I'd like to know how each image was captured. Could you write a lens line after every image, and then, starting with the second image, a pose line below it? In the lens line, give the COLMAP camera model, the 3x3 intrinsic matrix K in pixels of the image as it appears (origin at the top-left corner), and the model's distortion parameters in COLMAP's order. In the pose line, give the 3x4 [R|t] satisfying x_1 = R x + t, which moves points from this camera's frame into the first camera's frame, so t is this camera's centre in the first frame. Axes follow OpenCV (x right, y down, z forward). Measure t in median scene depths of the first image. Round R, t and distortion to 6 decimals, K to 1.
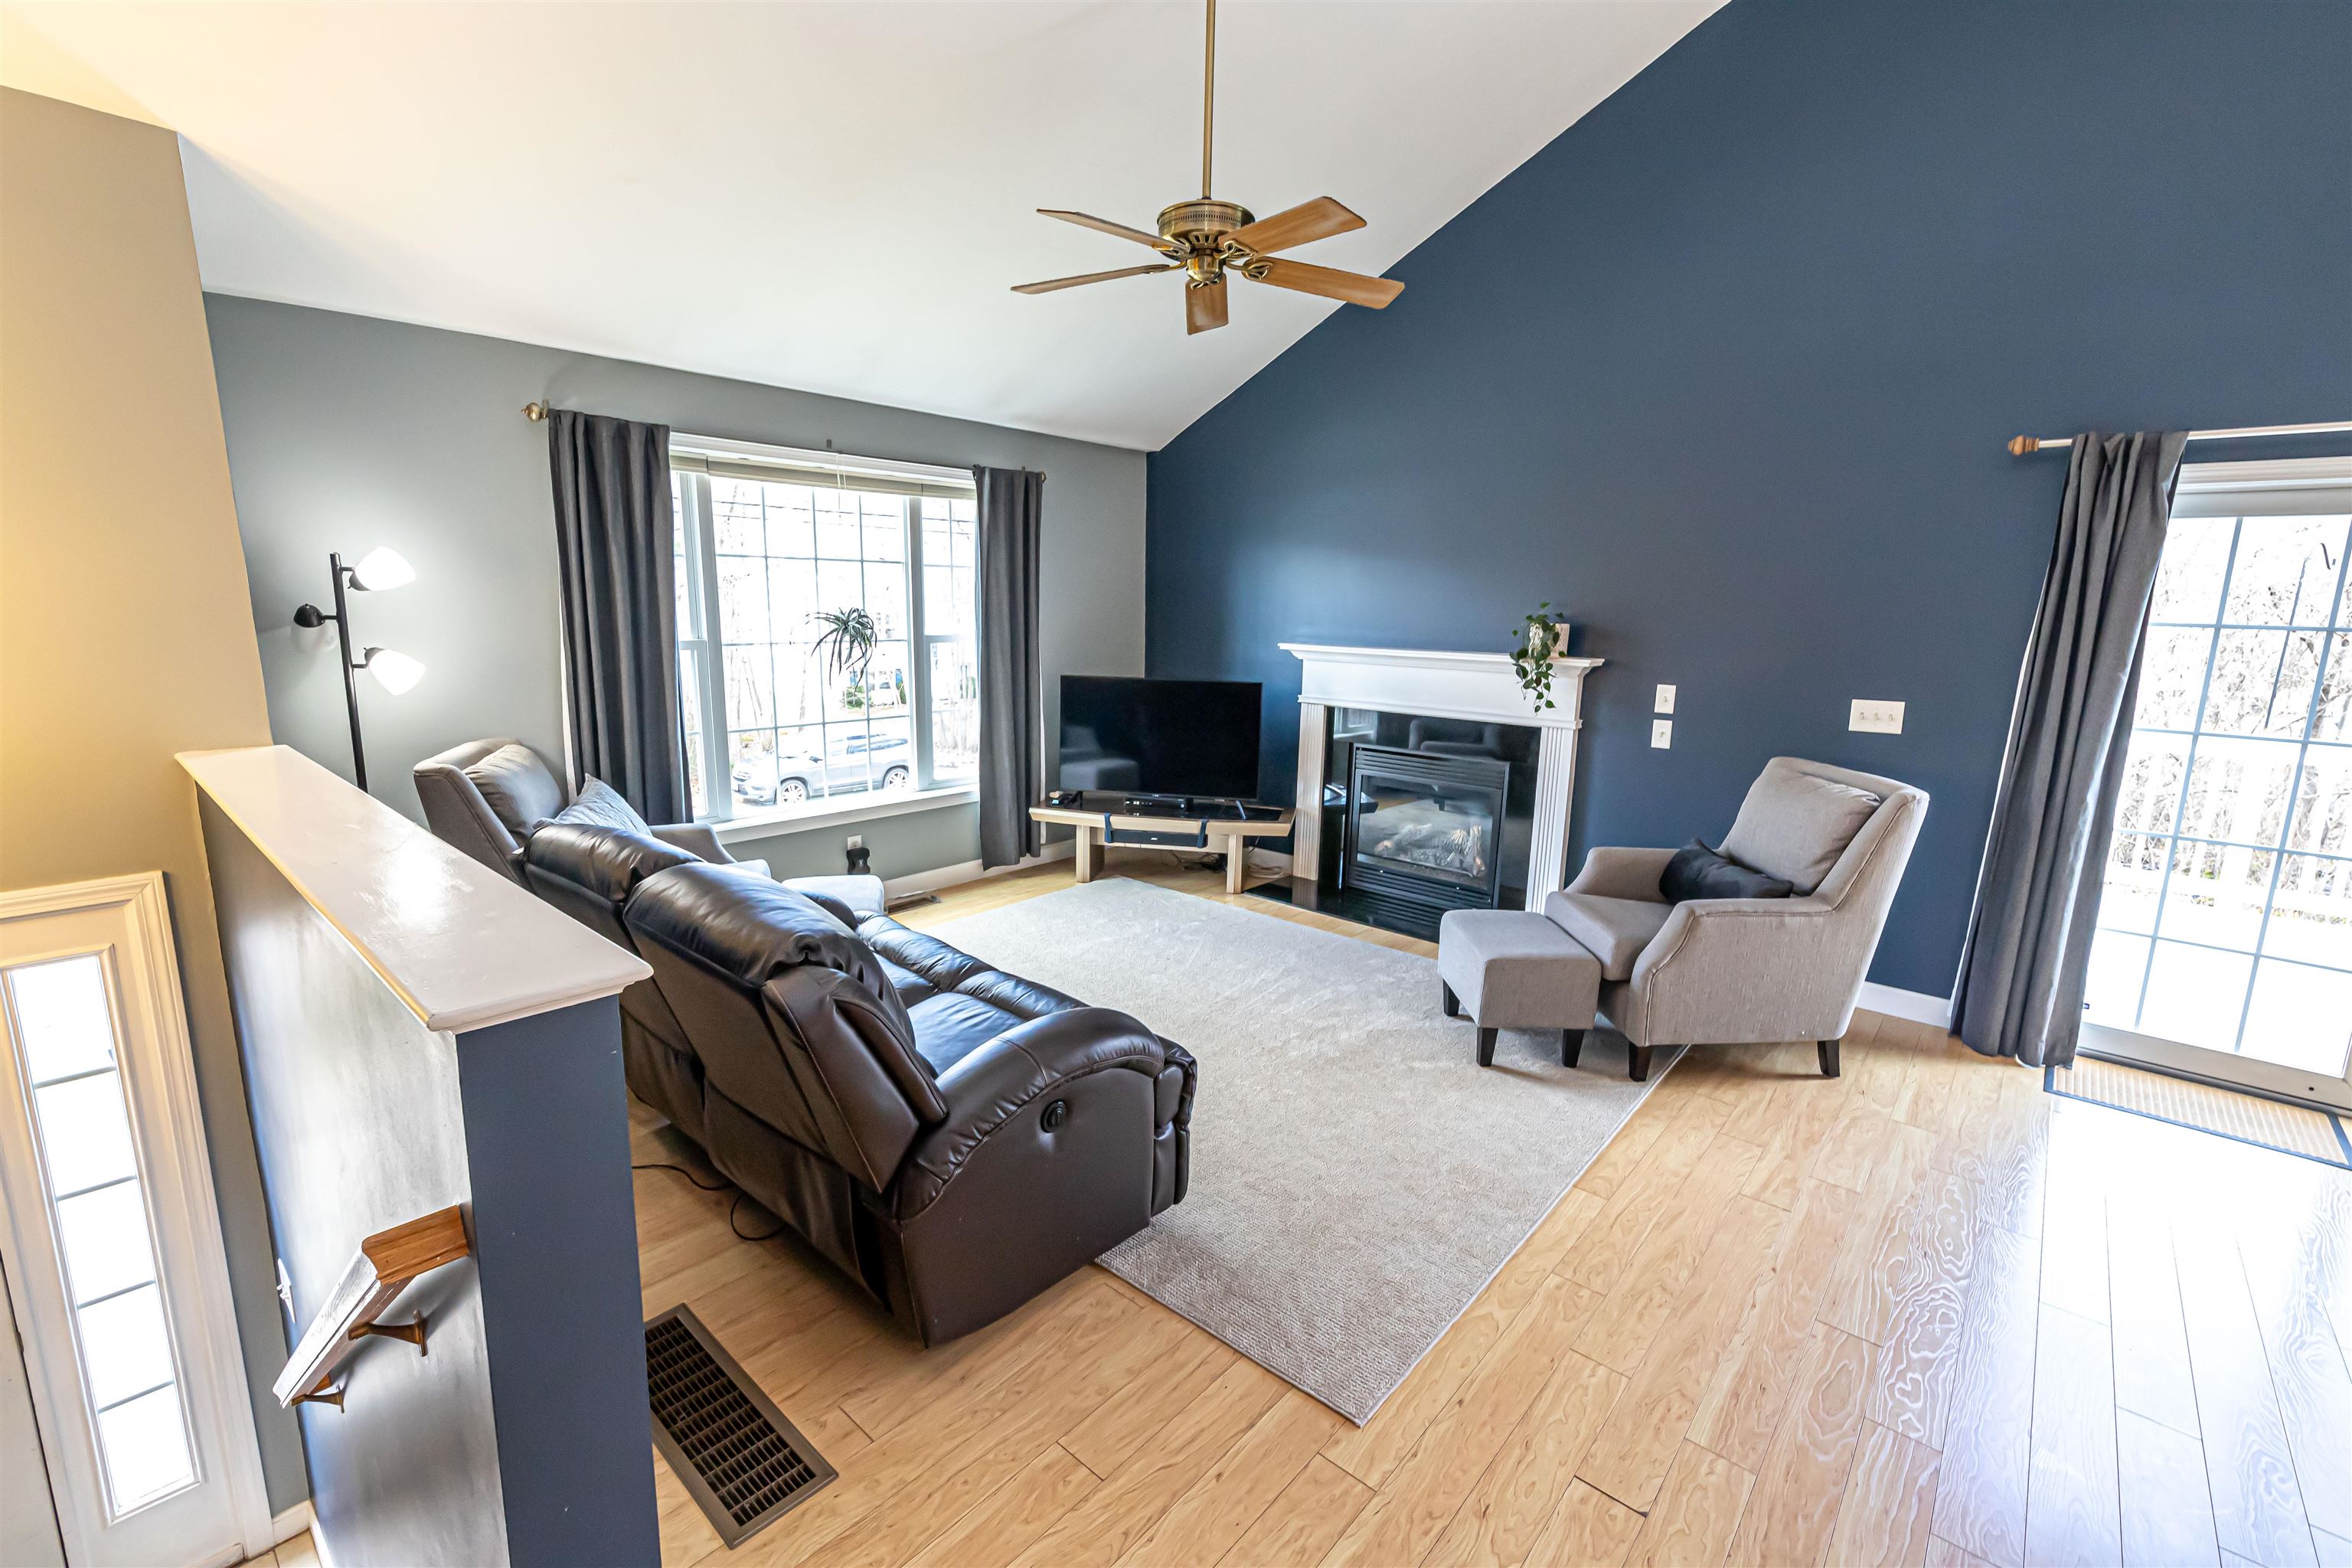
lens RADIAL K [[1018.3, 0, 1122.0], [0, 1018.3, 794.9], [0, 0, 1]] dist [-0.002047, -0.000354]
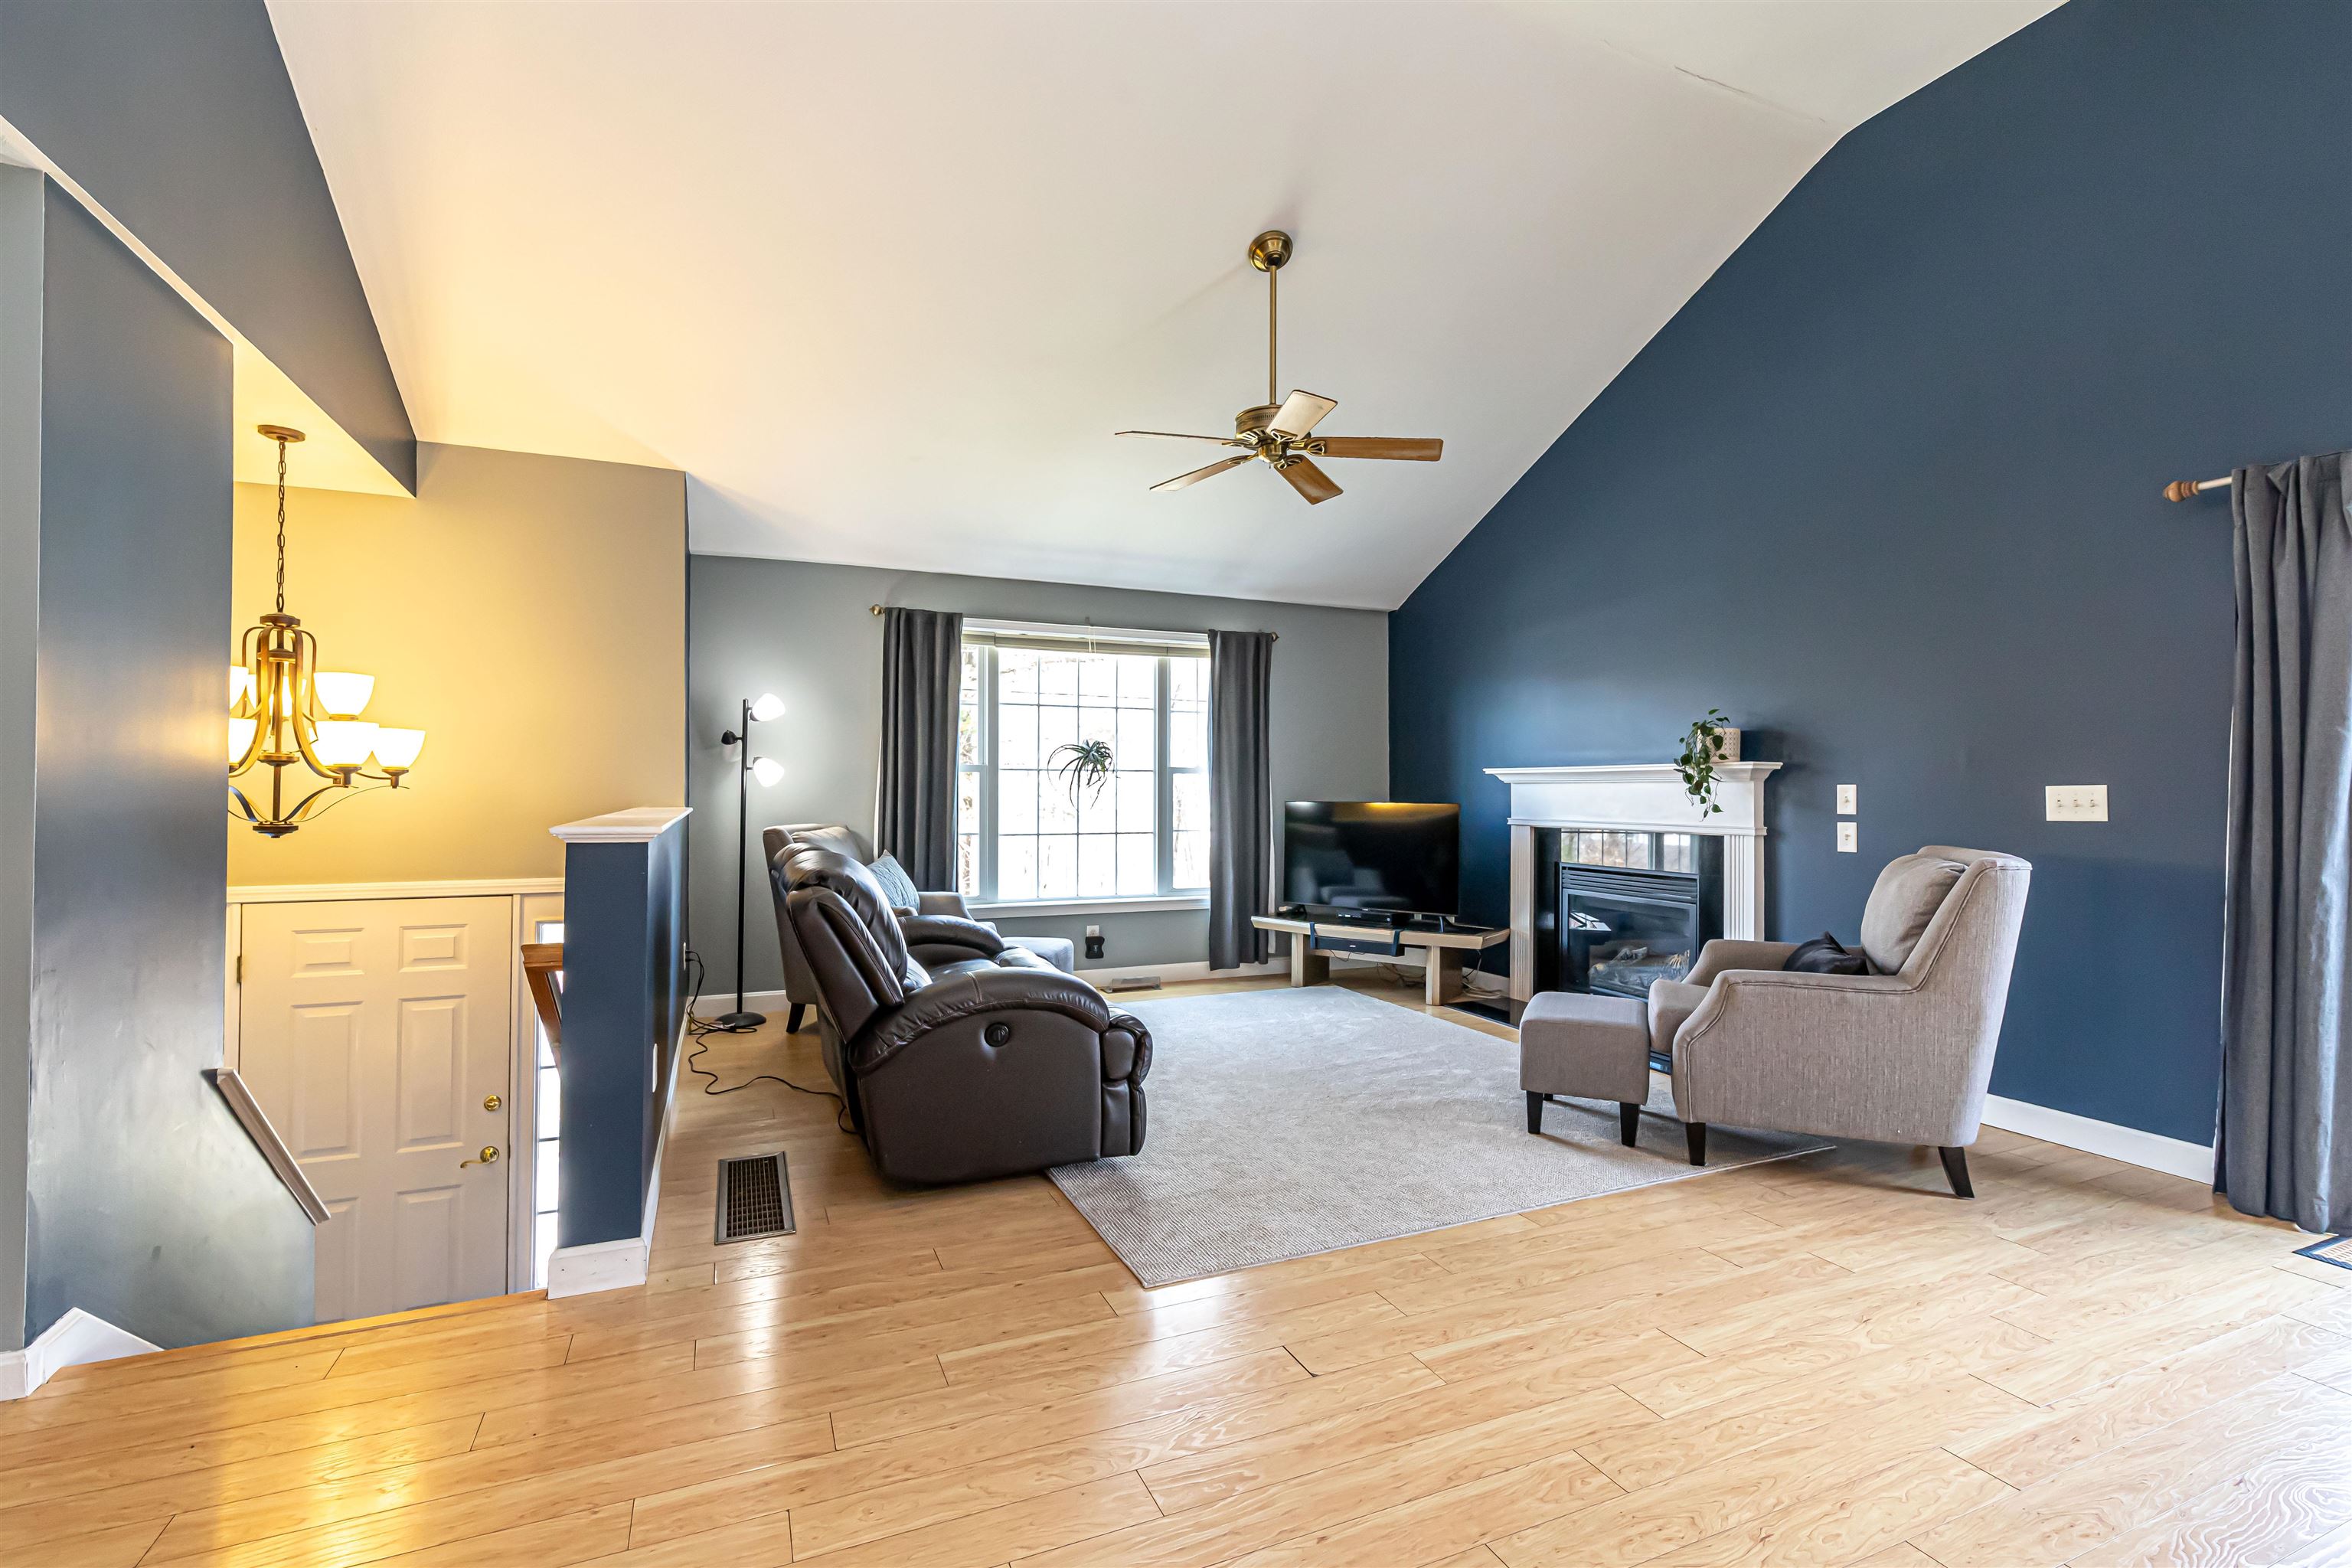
lens RADIAL K [[1018.7, 0, 1138.8], [0, 1018.7, 779.1], [0, 0, 1]] dist [-0.002621, -0.000159]
pose [[0.904582, -0.020871, -0.425789, 0.343538], [-0.069572, 0.978182, -0.195752, 0.115207], [0.420584, 0.206697, 0.883394, -0.101125]]
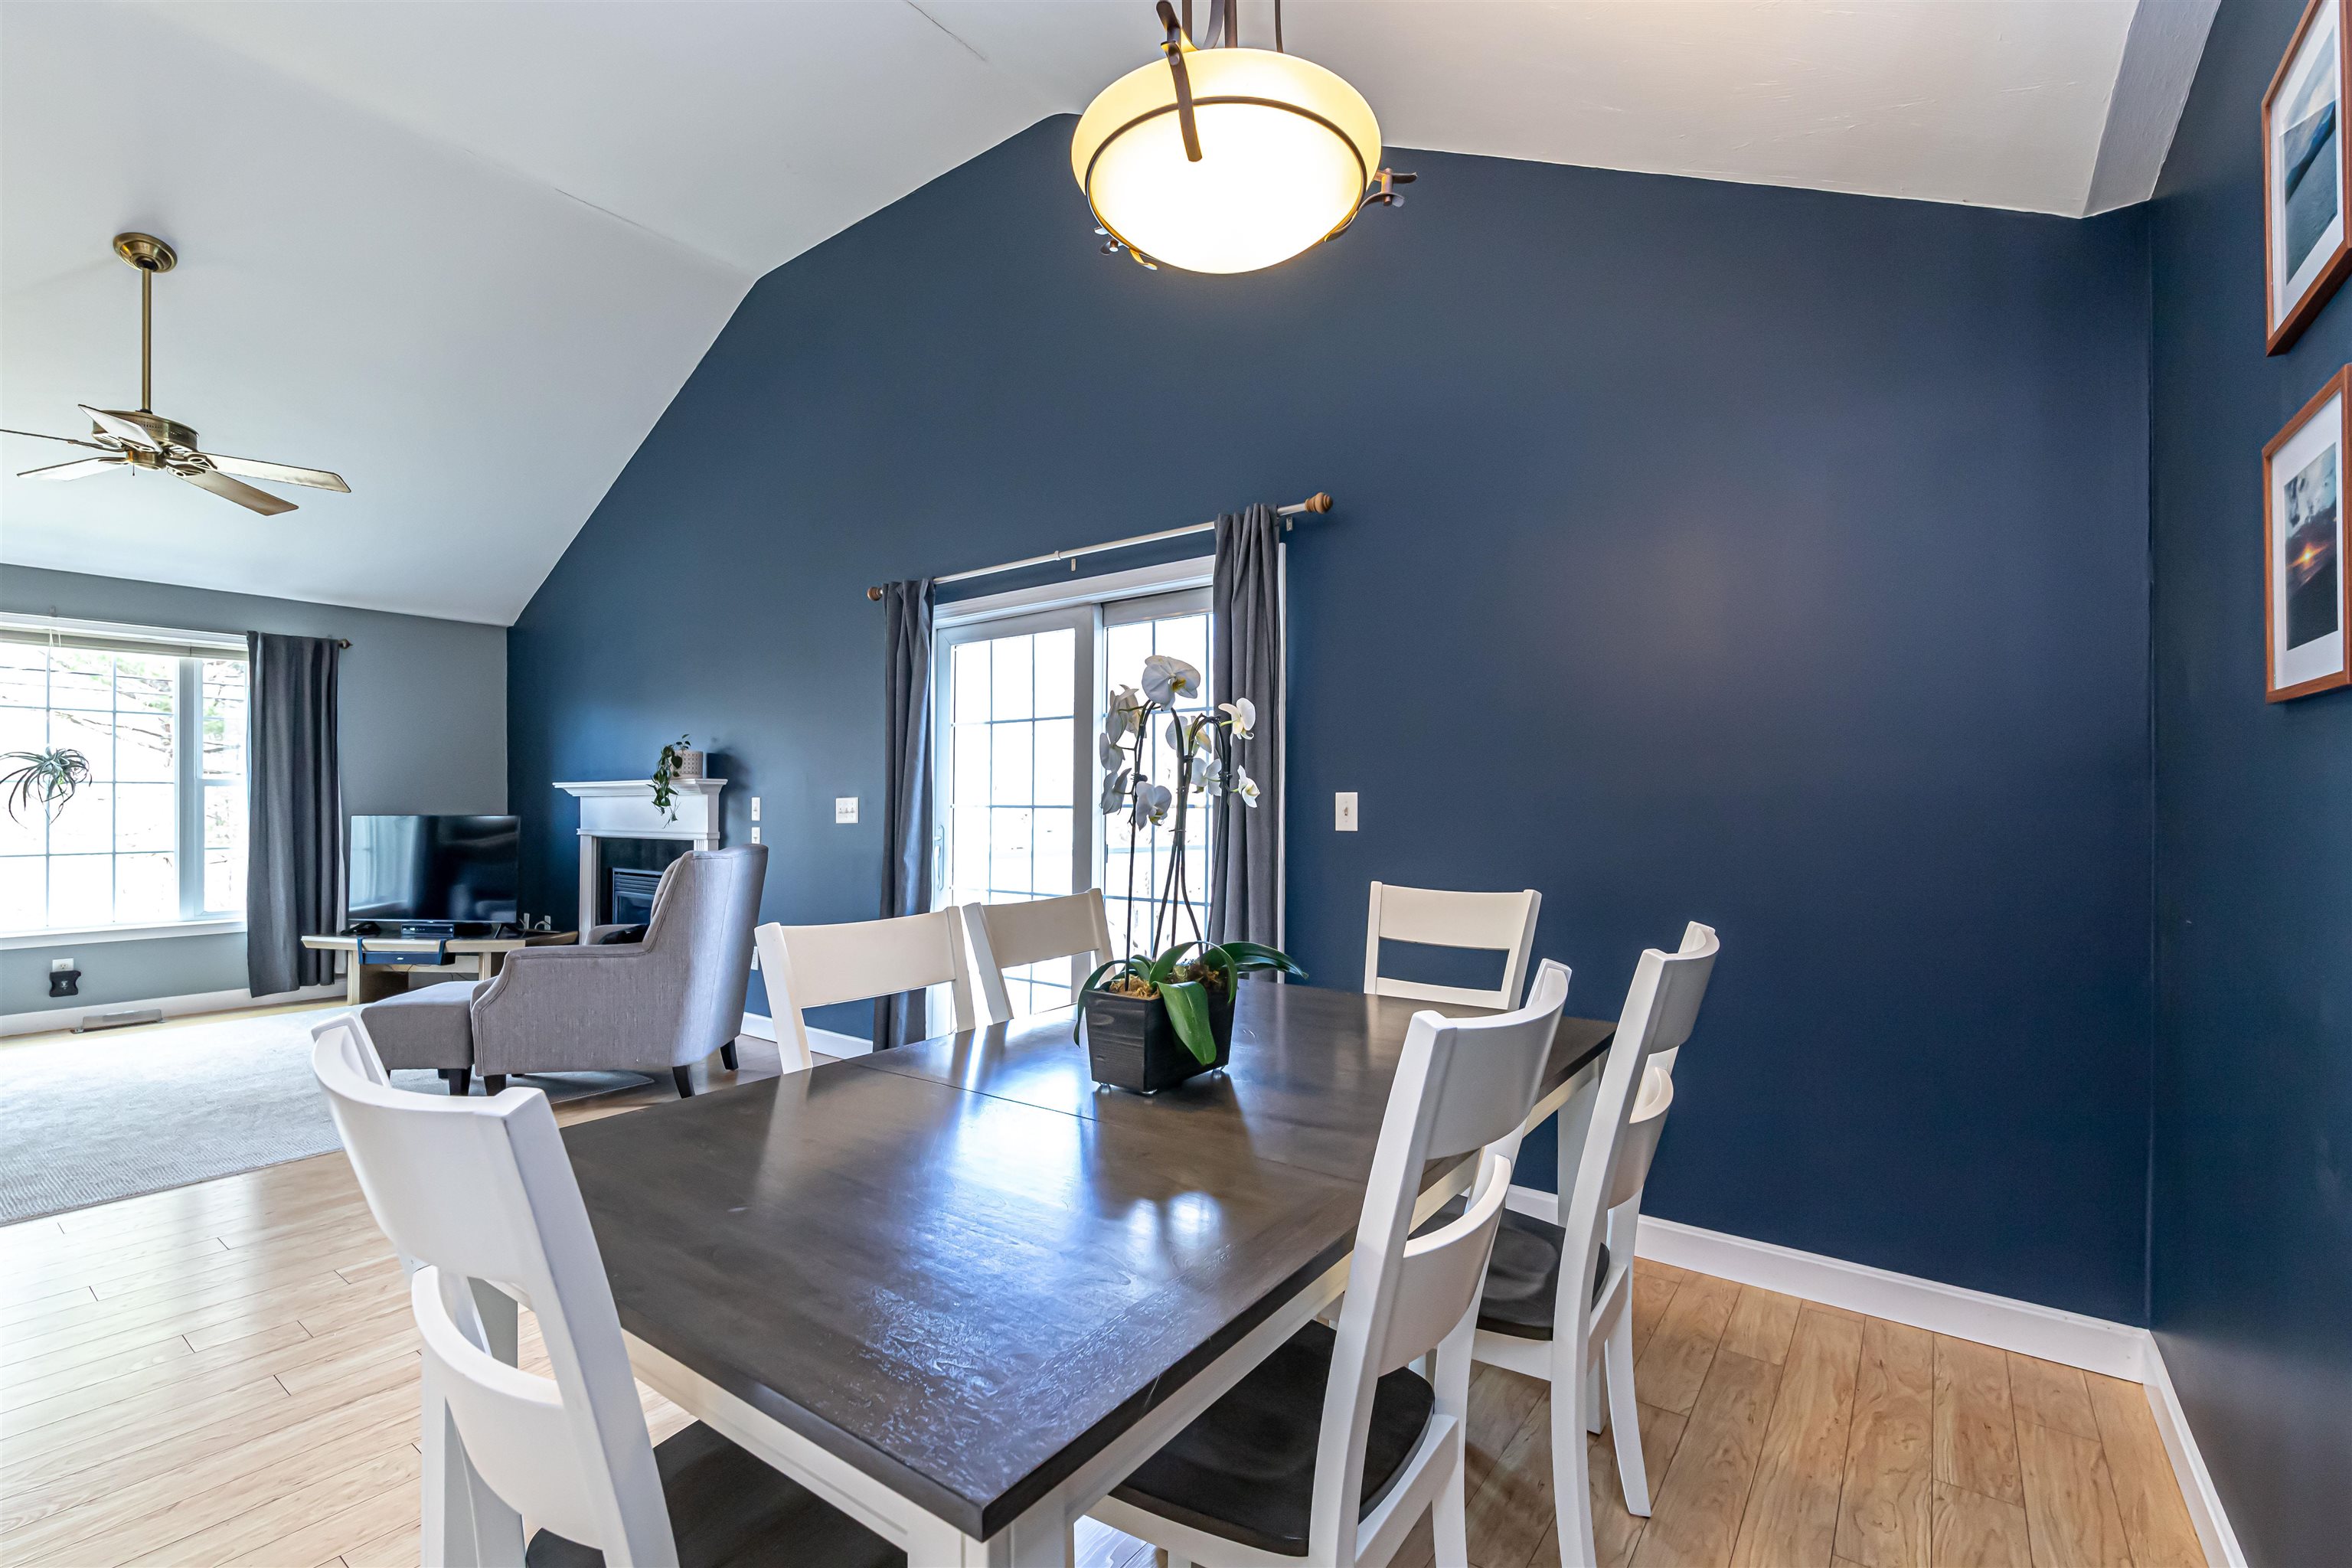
lens RADIAL K [[1029.9, 0, 1165.3], [0, 1029.9, 801.1], [0, 0, 1]] dist [-0.002455, -0.000673]
pose [[0.995497, -0.019477, 0.092774, 0.884585], [0.037495, 0.979758, -0.196644, 0.148230], [-0.087066, 0.199237, 0.976076, -0.207002]]
